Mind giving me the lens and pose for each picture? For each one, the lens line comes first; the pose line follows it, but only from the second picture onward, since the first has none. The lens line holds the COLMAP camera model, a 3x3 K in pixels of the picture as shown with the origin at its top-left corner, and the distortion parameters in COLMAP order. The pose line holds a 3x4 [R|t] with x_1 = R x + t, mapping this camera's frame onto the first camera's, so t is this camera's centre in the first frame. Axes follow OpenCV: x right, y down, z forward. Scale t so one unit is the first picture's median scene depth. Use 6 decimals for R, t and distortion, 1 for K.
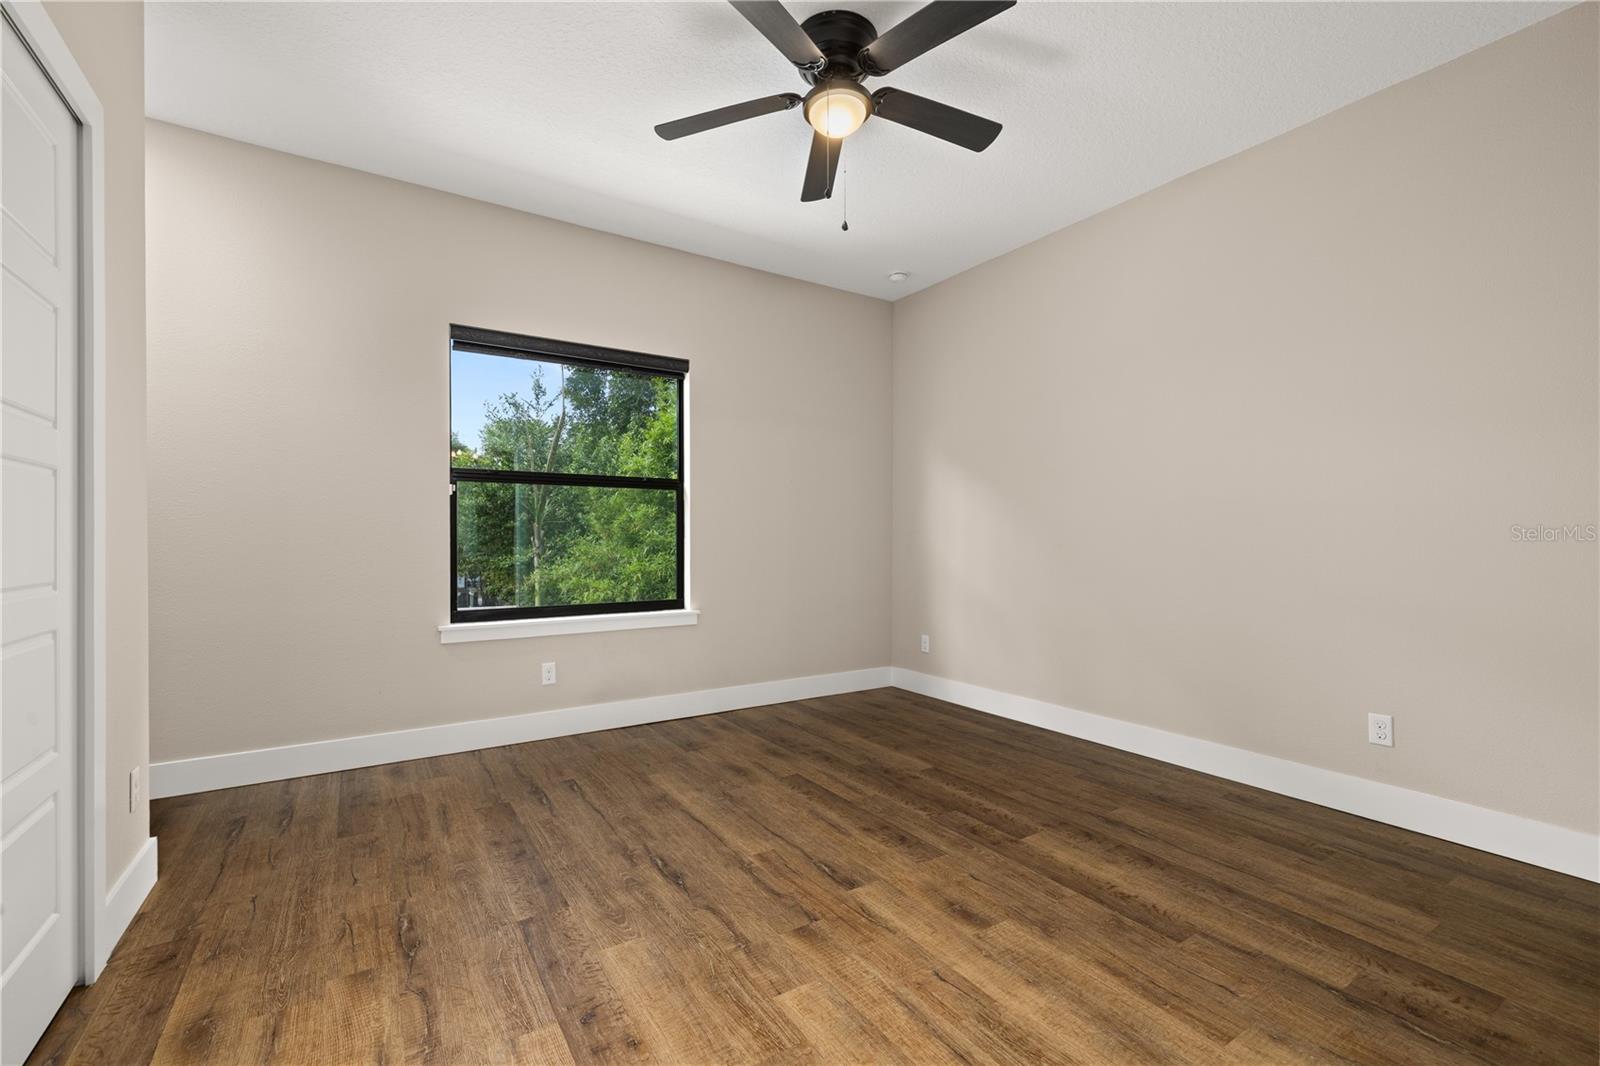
lens RADIAL K [[681.5, 0, 791.8], [0, 681.5, 537.3], [0, 0, 1]] dist [0.002840, 0.000836]
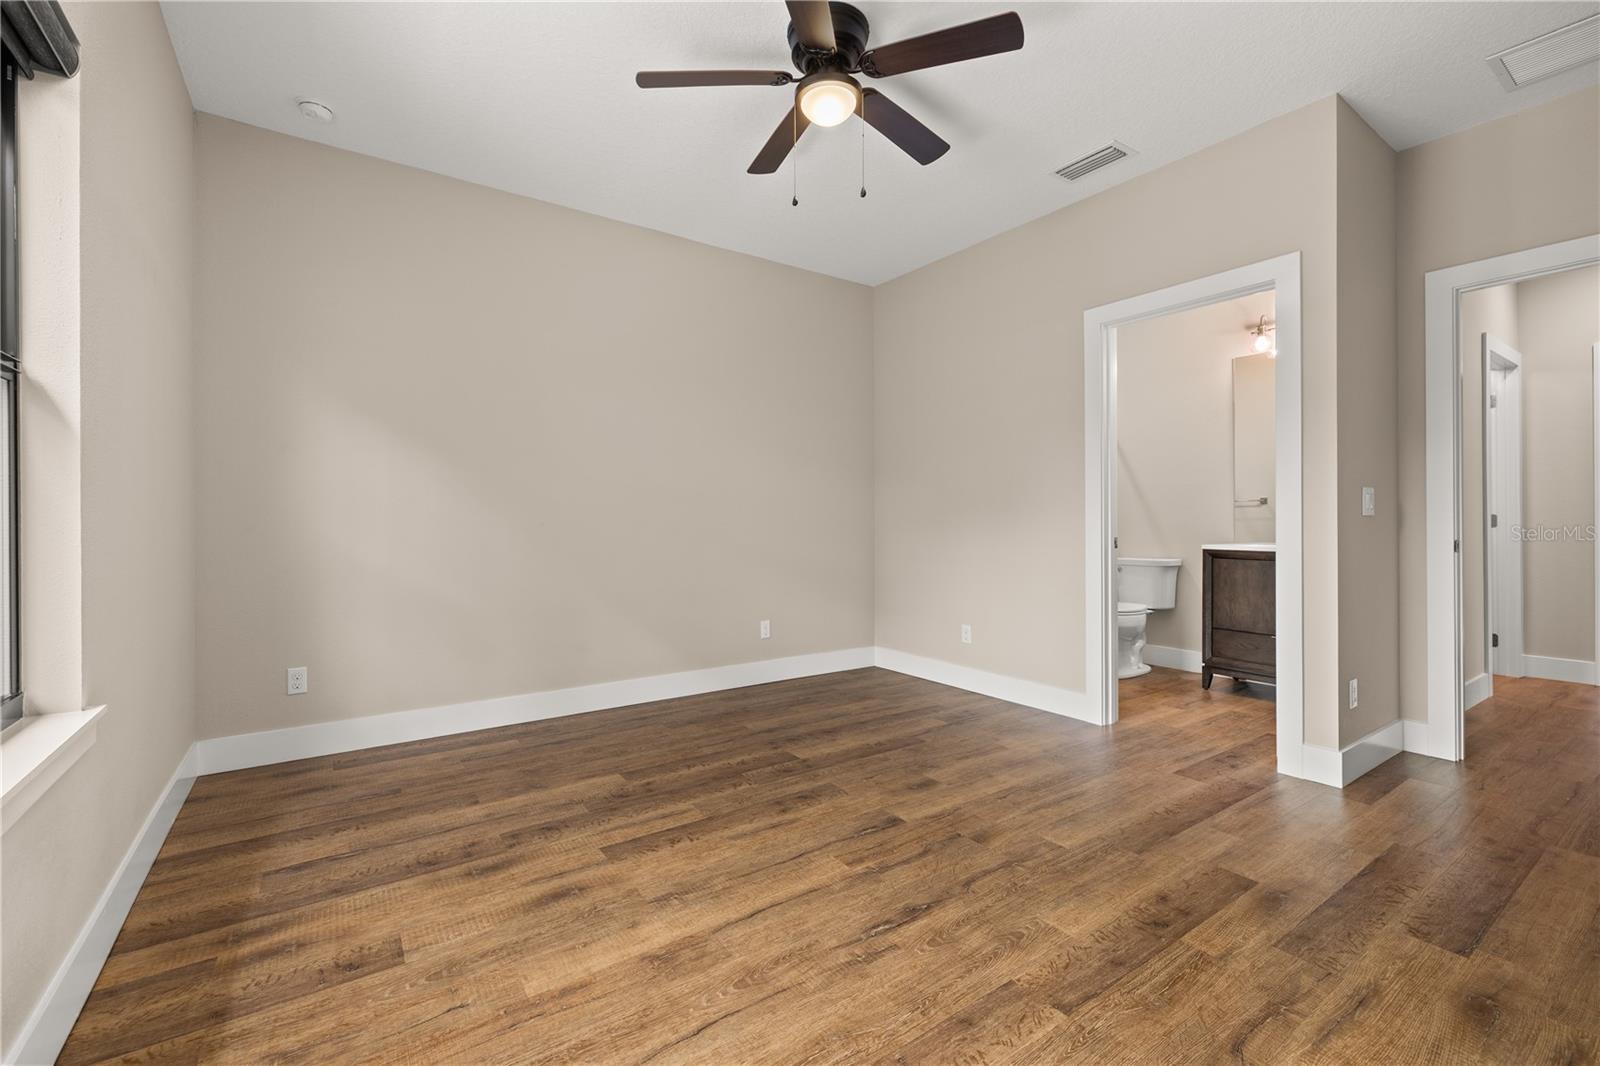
lens RADIAL K [[681.5, 0, 801.0], [0, 681.5, 521.9], [0, 0, 1]] dist [0.002840, 0.000836]
pose [[-0.041866, -0.004334, 0.999114, -0.917197], [-0.000111, 0.999991, 0.004333, 0.003521], [-0.999123, 0.000070, -0.041866, 1.058539]]
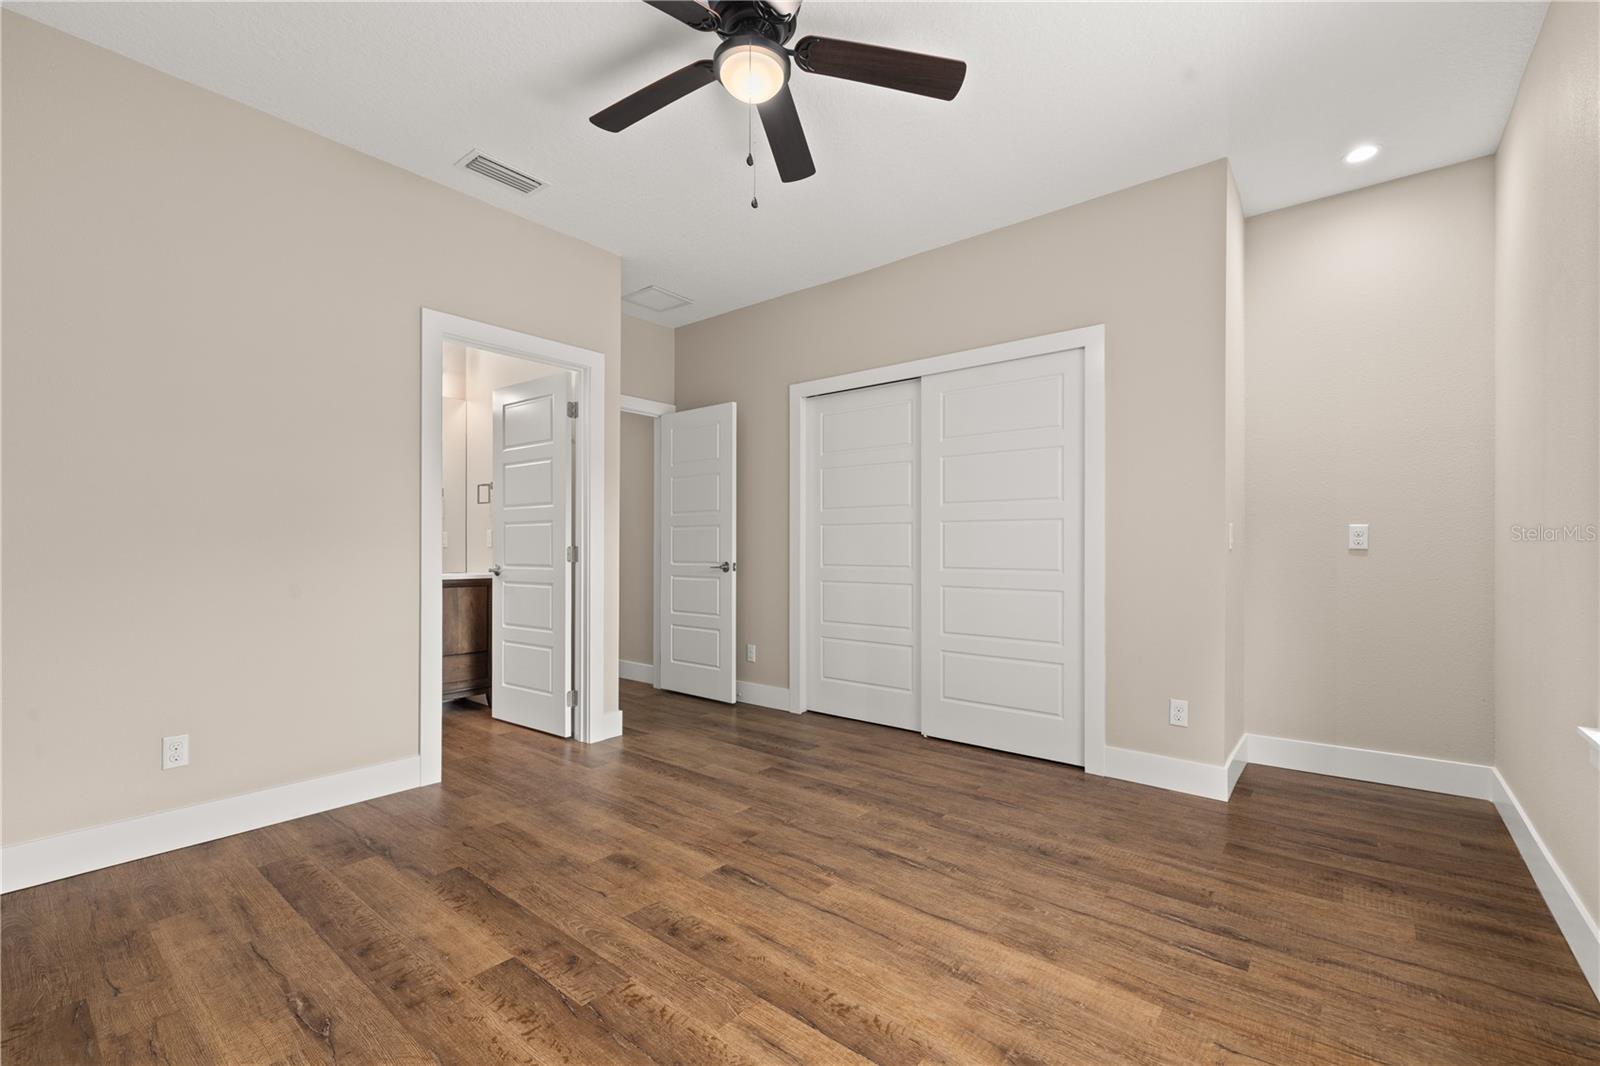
lens RADIAL K [[681.5, 0, 799.7], [0, 681.5, 546.9], [0, 0, 1]] dist [0.002840, 0.000836]
pose [[-0.949217, -0.003159, -0.314605, 0.276348], [-0.002022, 0.999990, -0.003940, 0.001463], [0.314614, -0.003104, -0.949215, 1.810683]]
